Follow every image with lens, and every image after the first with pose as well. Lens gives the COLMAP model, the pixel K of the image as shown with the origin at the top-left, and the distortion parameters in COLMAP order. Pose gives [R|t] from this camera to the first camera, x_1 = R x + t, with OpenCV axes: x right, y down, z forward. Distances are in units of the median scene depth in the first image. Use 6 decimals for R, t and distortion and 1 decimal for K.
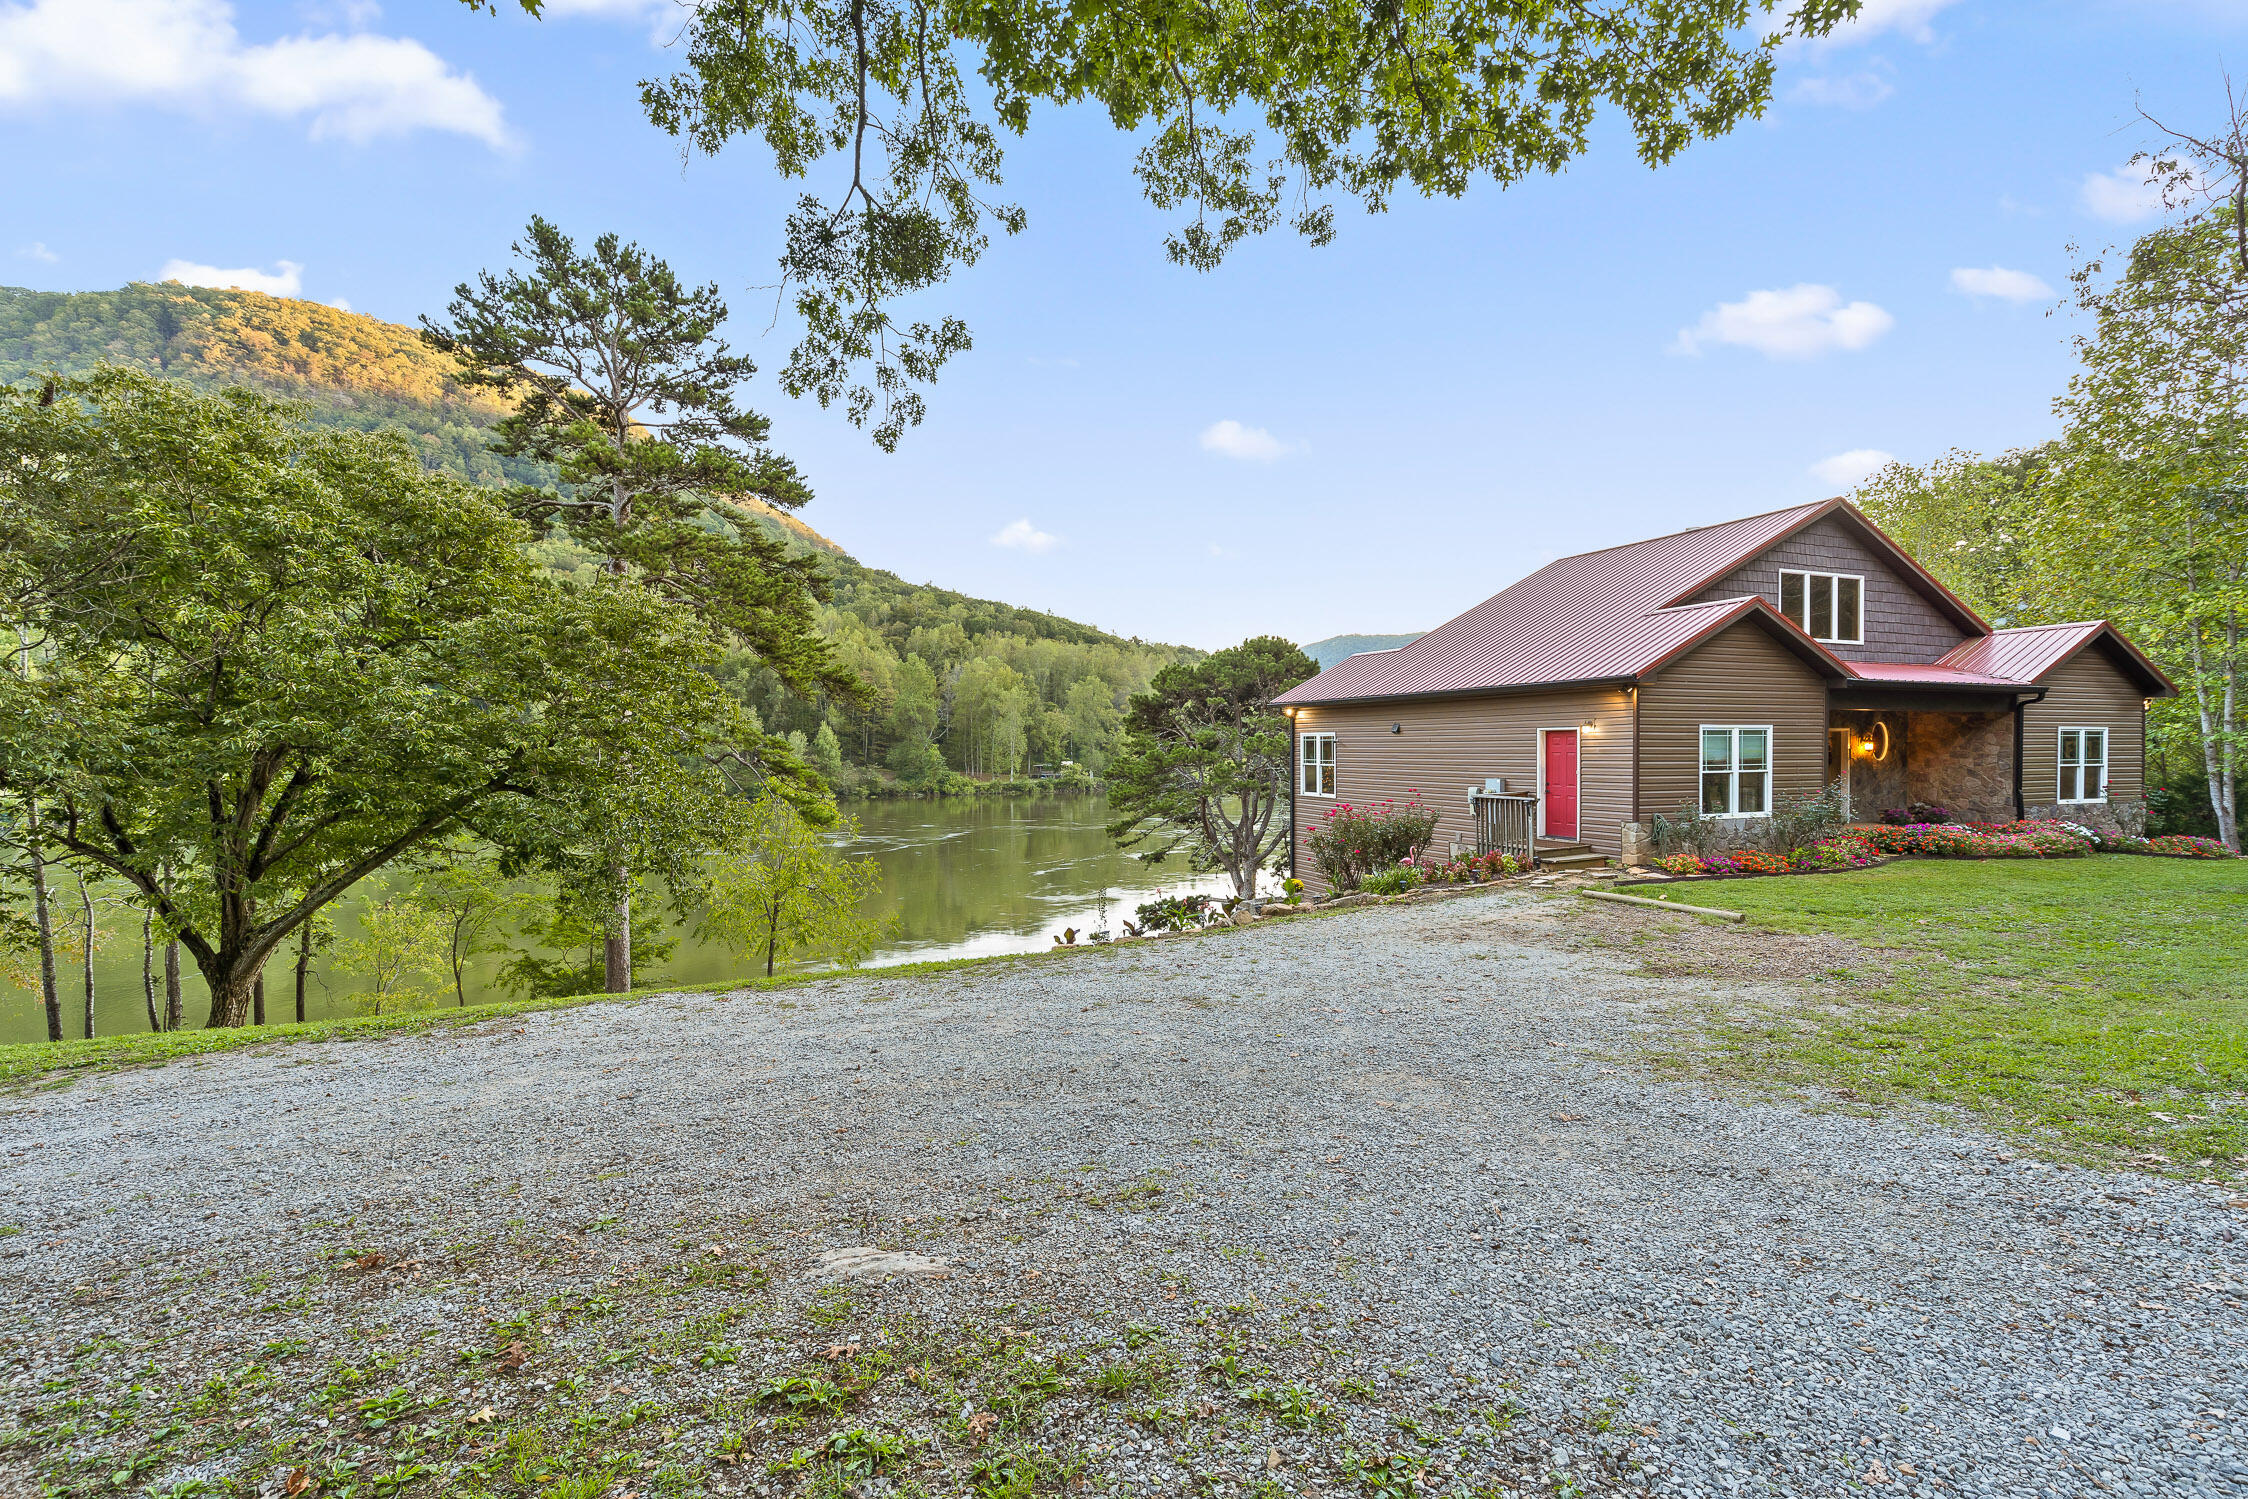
lens RADIAL K [[1023.6, 0, 1106.5], [0, 1023.6, 757.9], [0, 0, 1]] dist [0.001420, -0.000379]
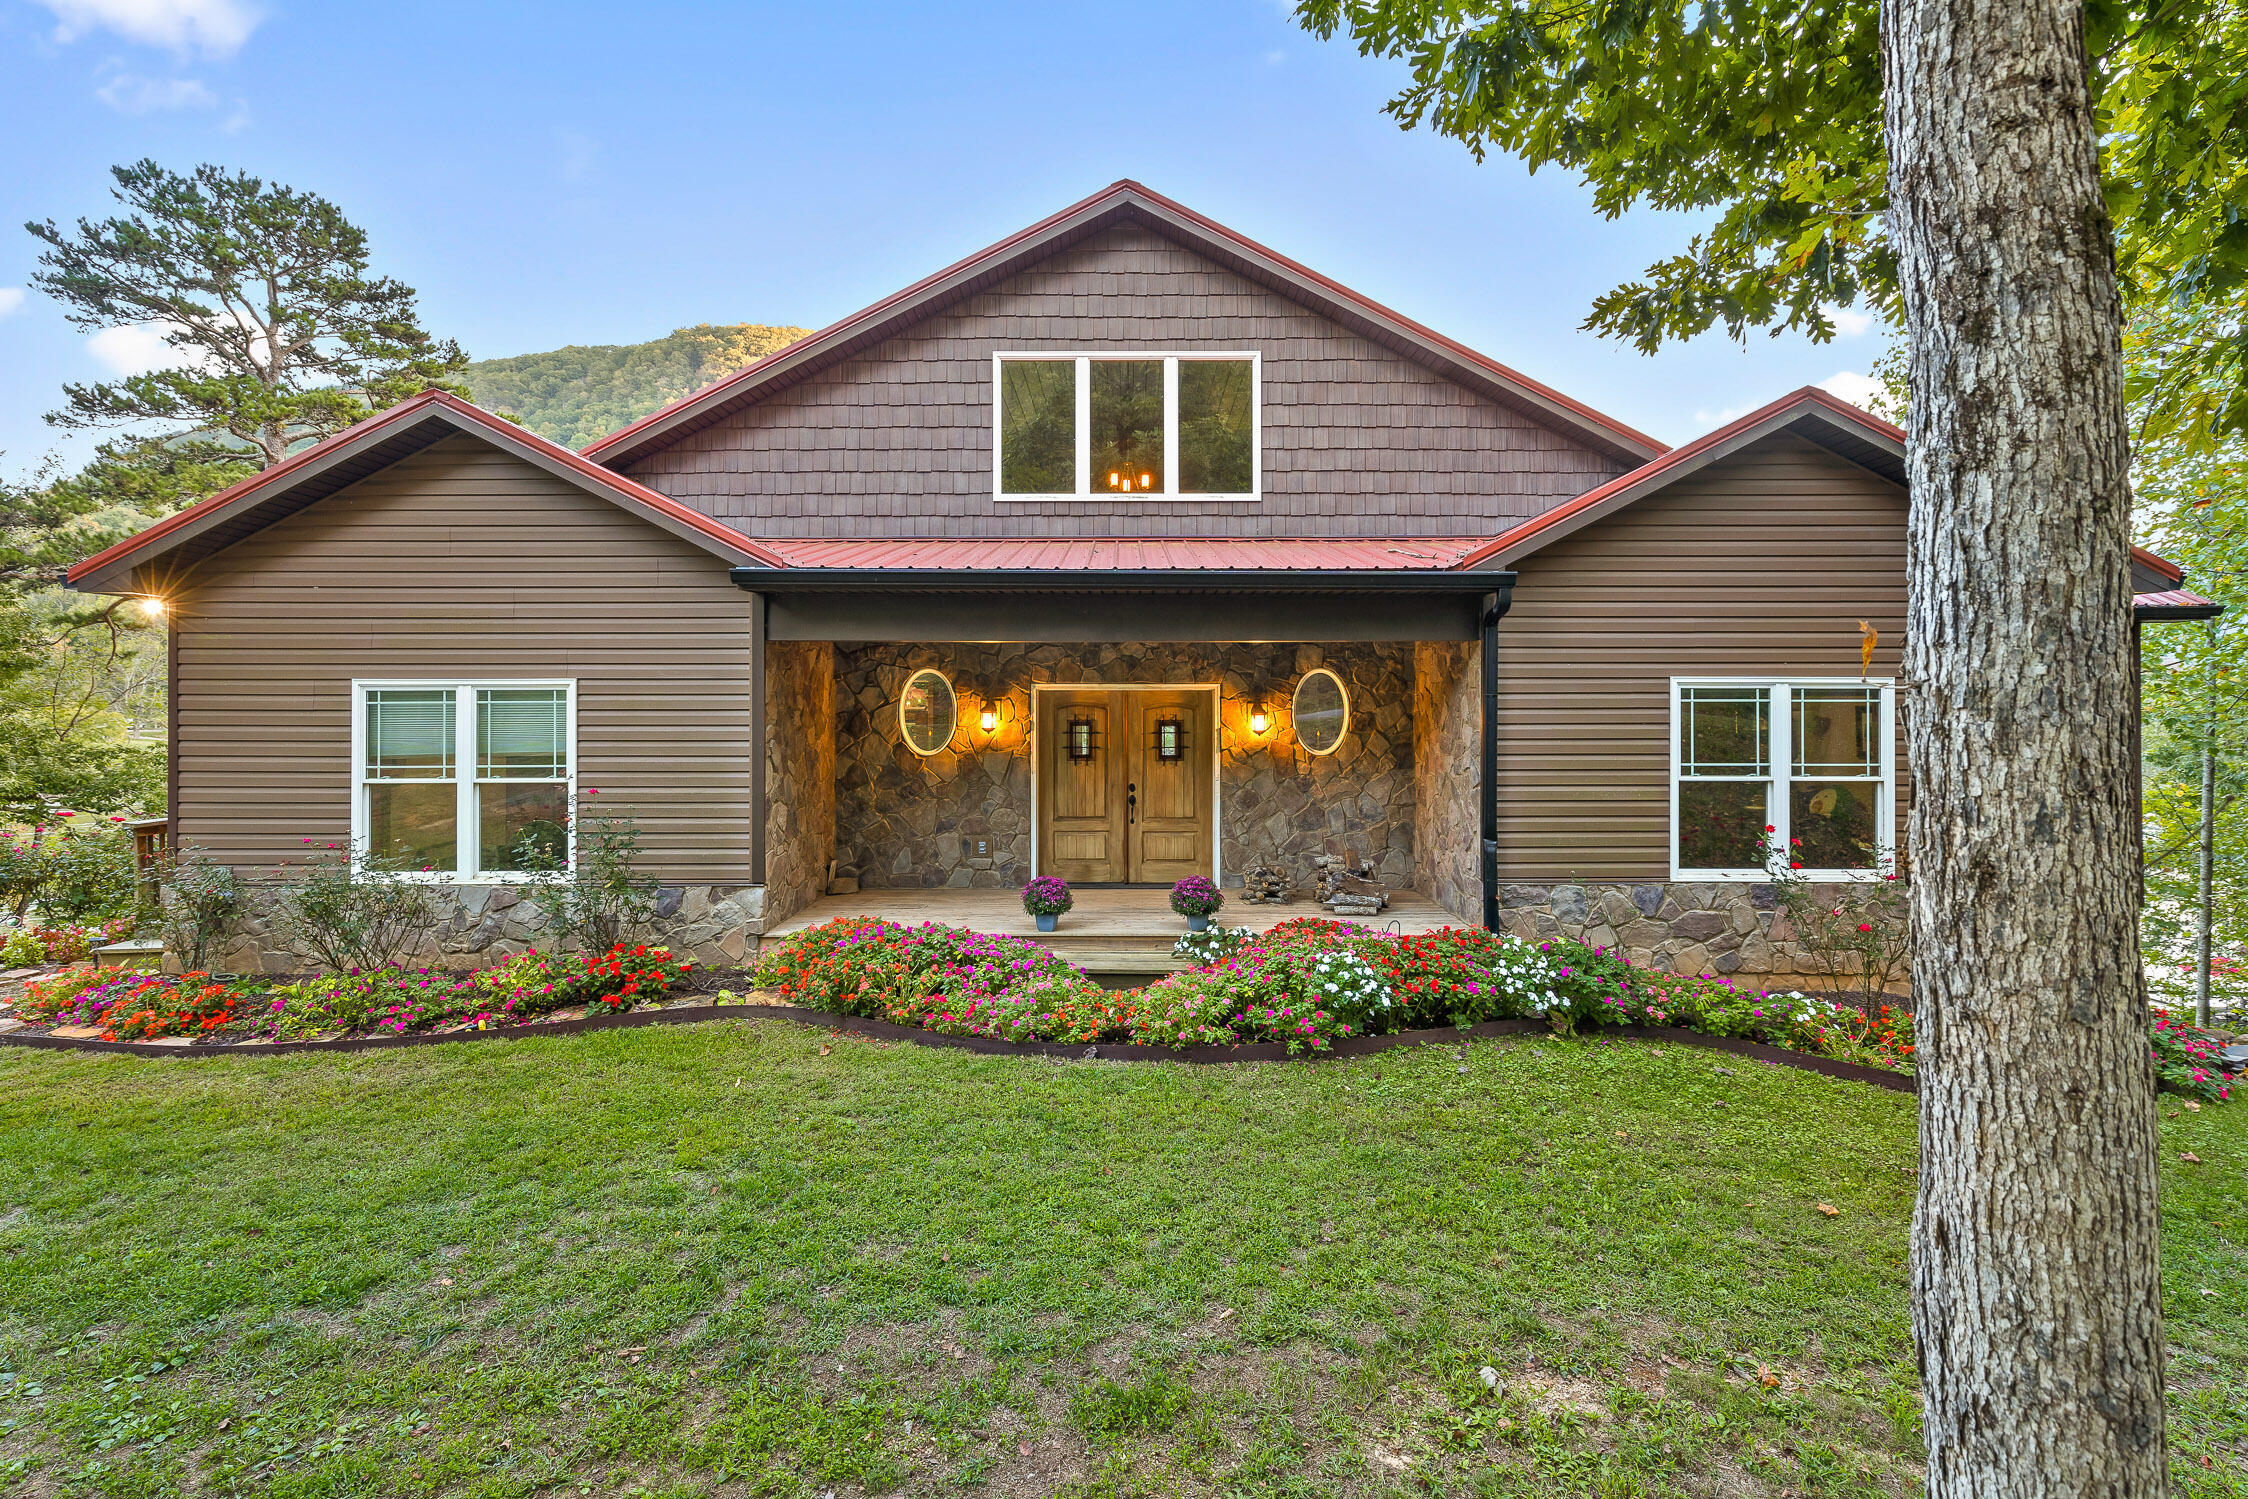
lens RADIAL K [[1050.3, 0, 1131.7], [0, 1050.3, 696.7], [0, 0, 1]] dist [0.001670, -0.000133]
pose [[0.929364, 0.000317, -0.369165, 0.854461], [-0.006795, 0.999845, -0.016249, -0.015000], [0.369103, 0.017610, 0.929222, 0.542100]]
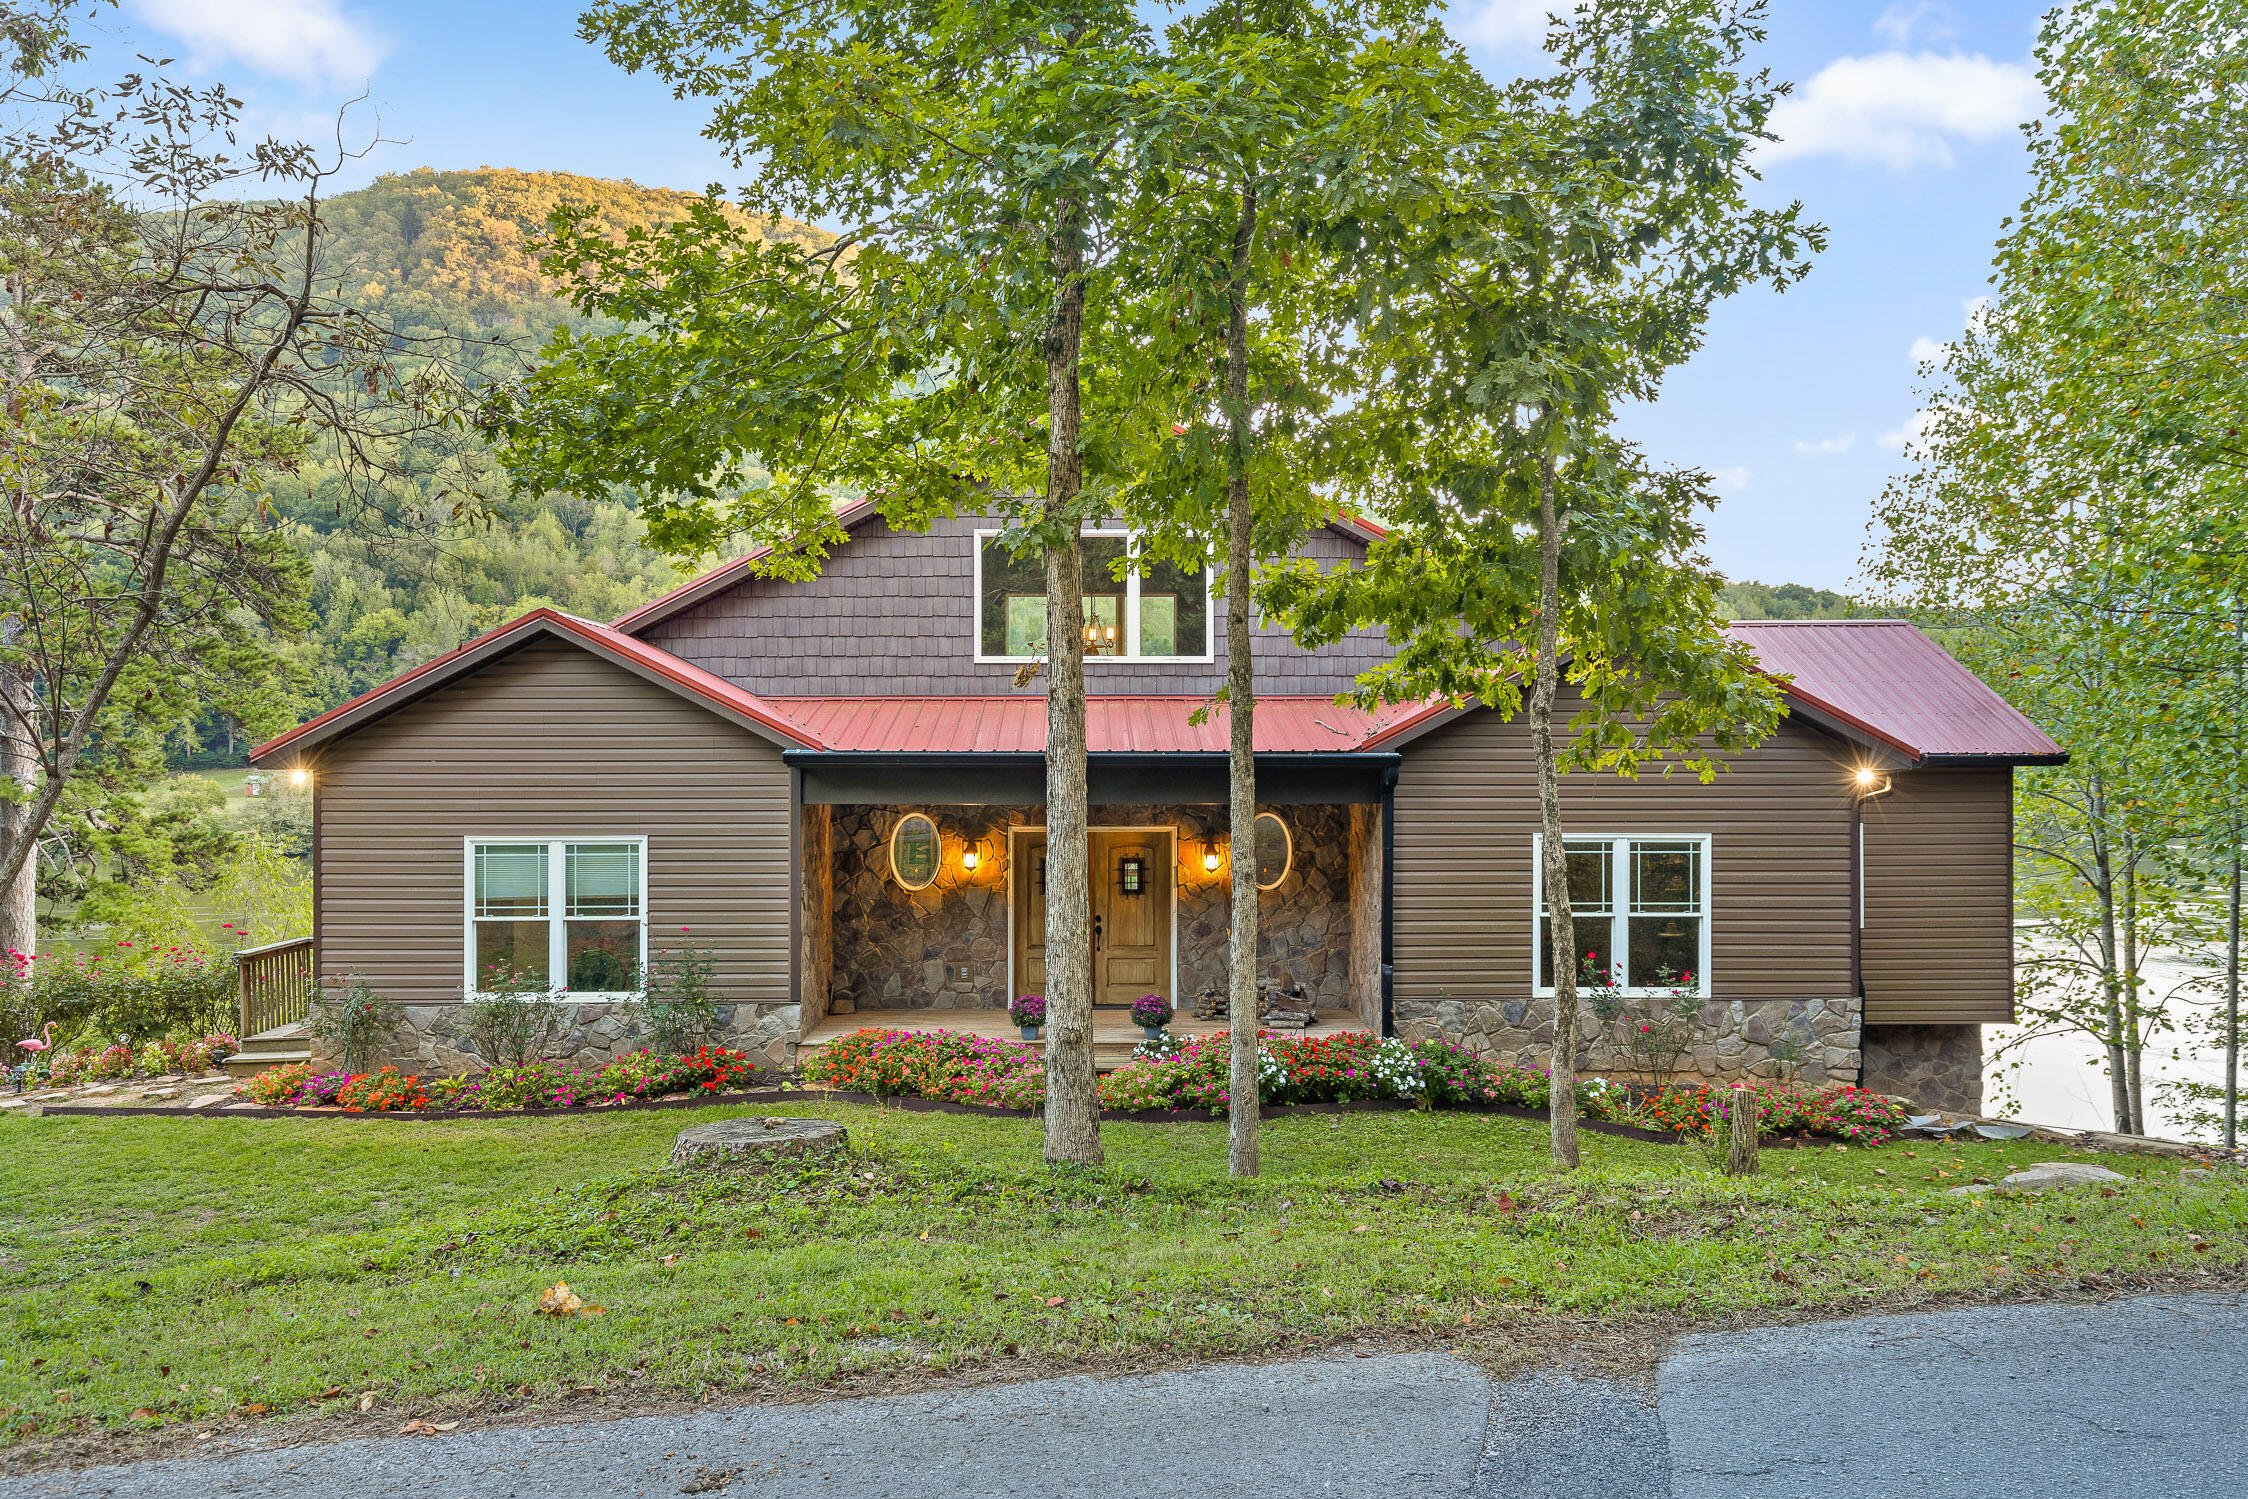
lens RADIAL K [[1638.9, 0, 1124.0], [0, 1638.9, 749.5], [0, 0, 1]] dist [-0.002540, -0.002502]
pose [[0.937128, 0.001622, -0.348982, 0.978726], [-0.006876, 0.999881, -0.013818, -0.055410], [0.348918, 0.015349, 0.937027, 0.215480]]
